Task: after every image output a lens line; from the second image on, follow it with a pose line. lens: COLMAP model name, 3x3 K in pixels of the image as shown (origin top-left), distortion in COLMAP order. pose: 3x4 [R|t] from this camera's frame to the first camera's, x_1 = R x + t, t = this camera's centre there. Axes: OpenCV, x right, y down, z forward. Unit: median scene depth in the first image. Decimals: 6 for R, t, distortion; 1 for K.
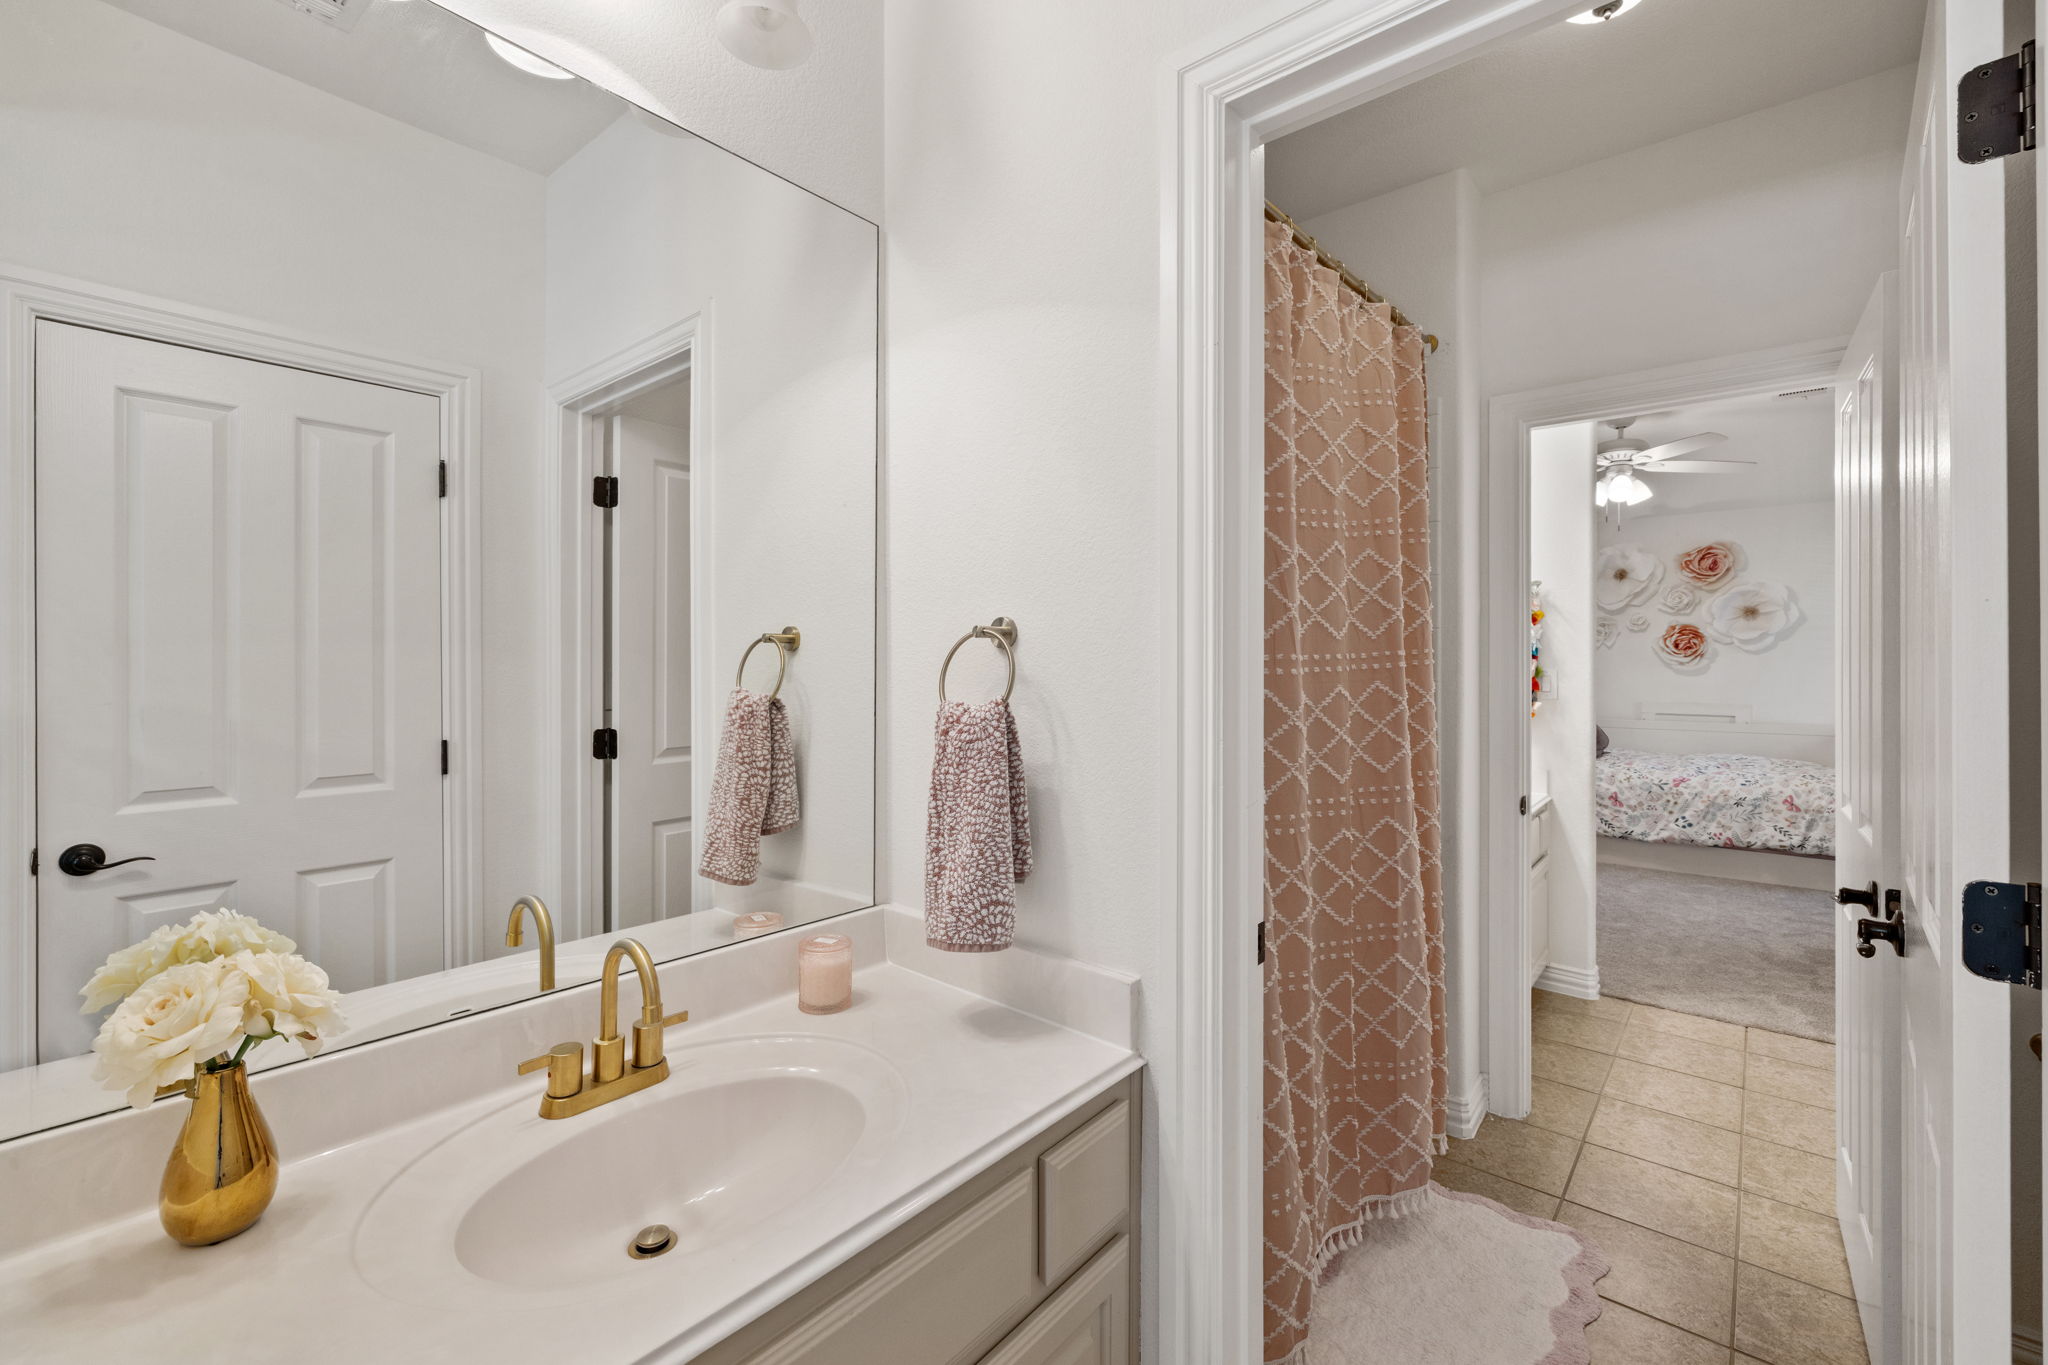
lens RADIAL K [[860.4, 0, 1012.0], [0, 860.4, 665.0], [0, 0, 1]] dist [-0.000602, -0.000094]
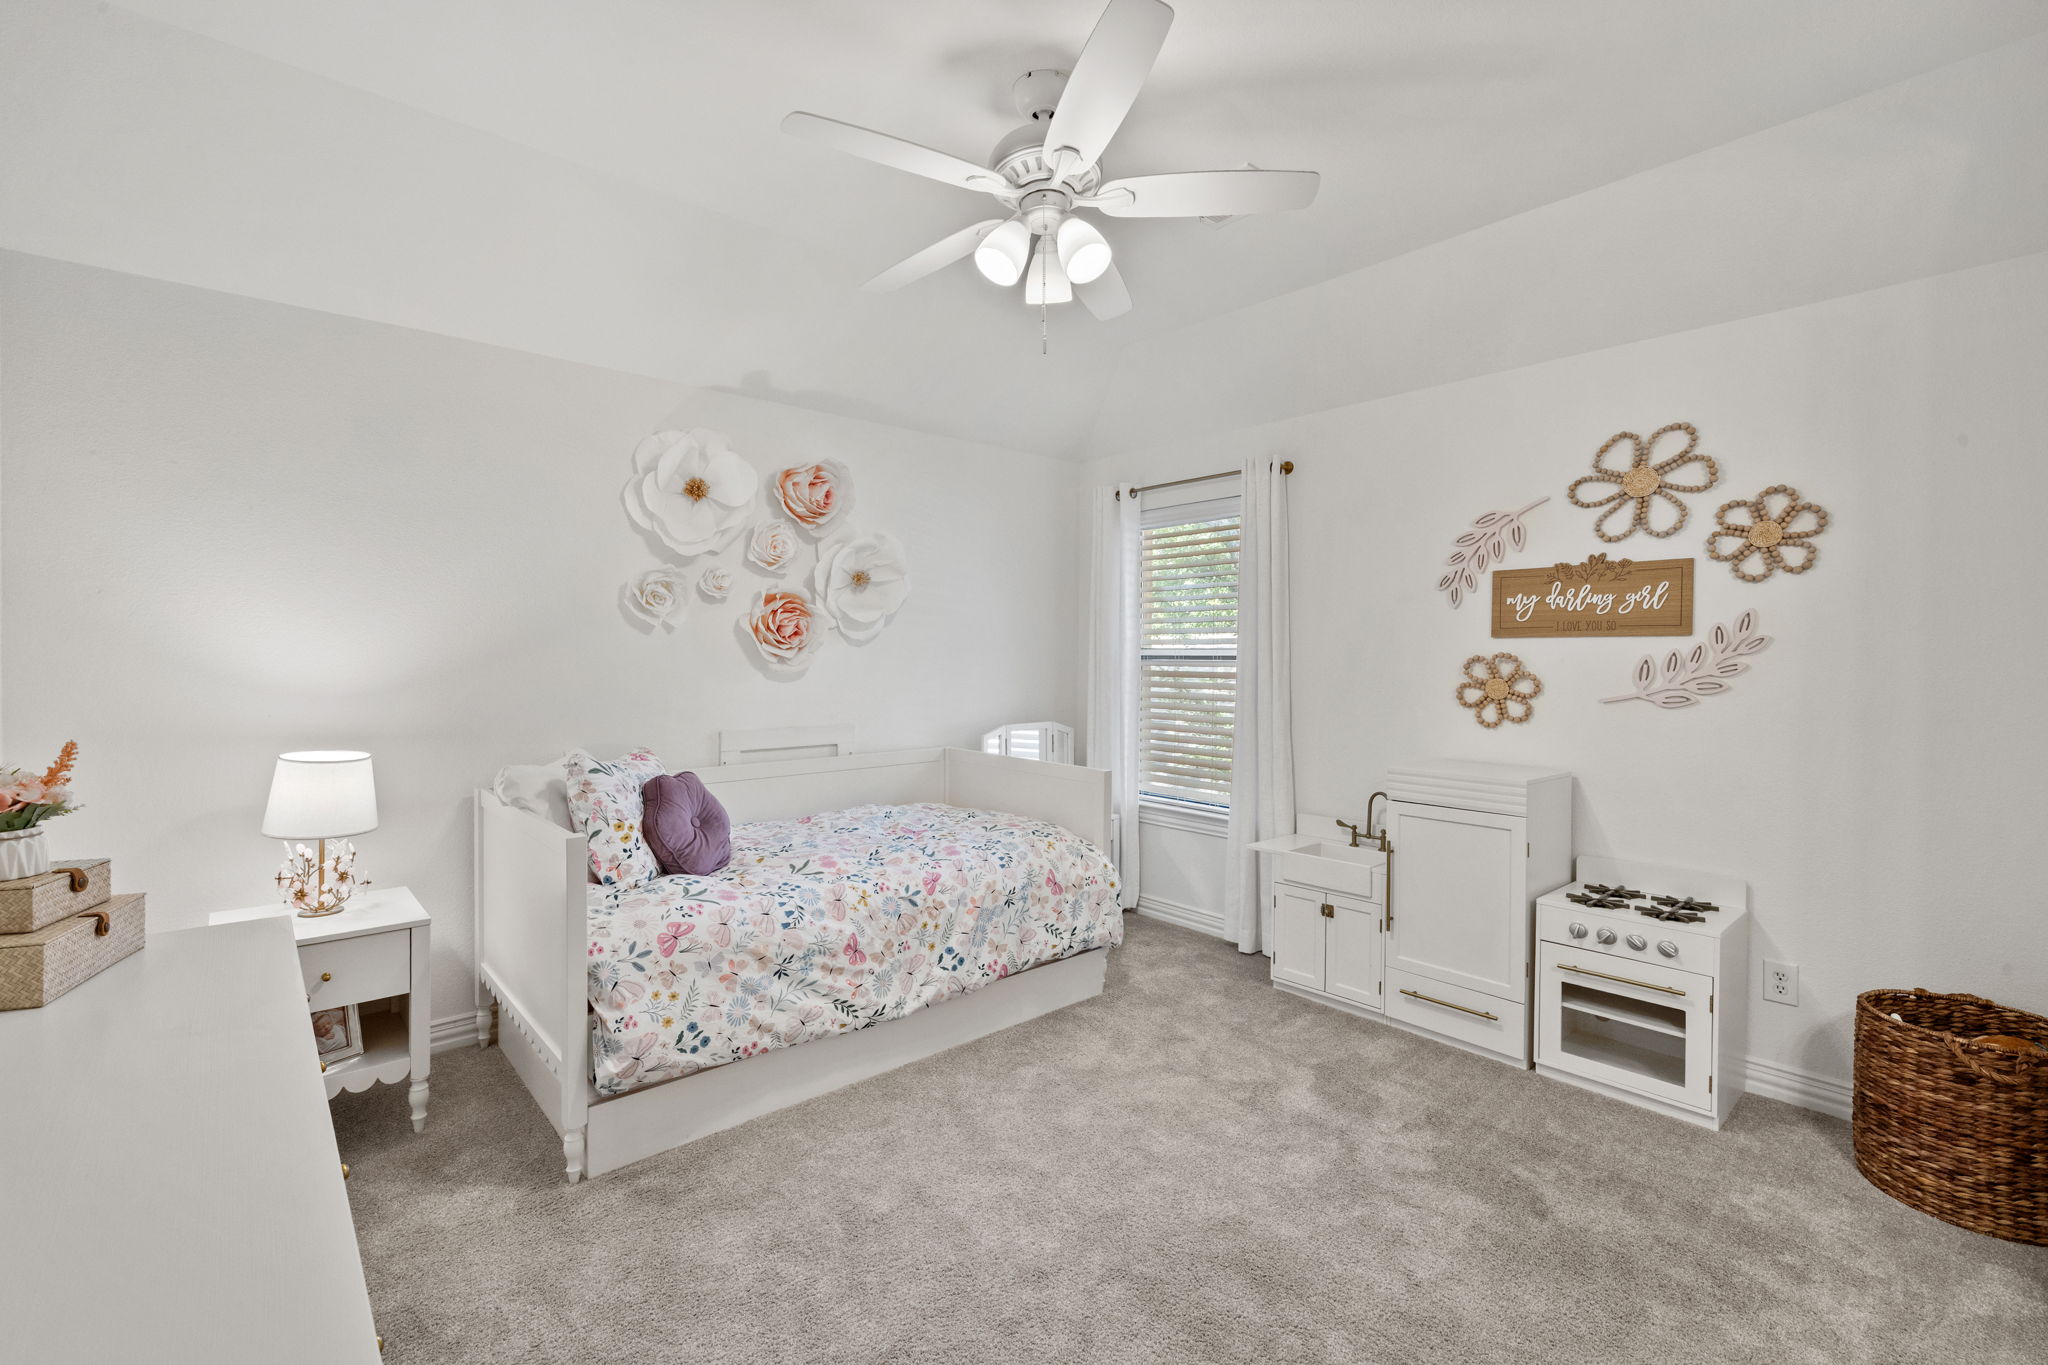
lens RADIAL K [[878.0, 0, 1012.9], [0, 878.0, 653.9], [0, 0, 1]] dist [-0.001203, 0.000005]
pose [[0.124544, 0.001157, 0.992213, 0.236982], [-0.002359, 0.999997, -0.000870, -0.006063], [-0.992211, -0.002232, 0.124547, 0.865493]]
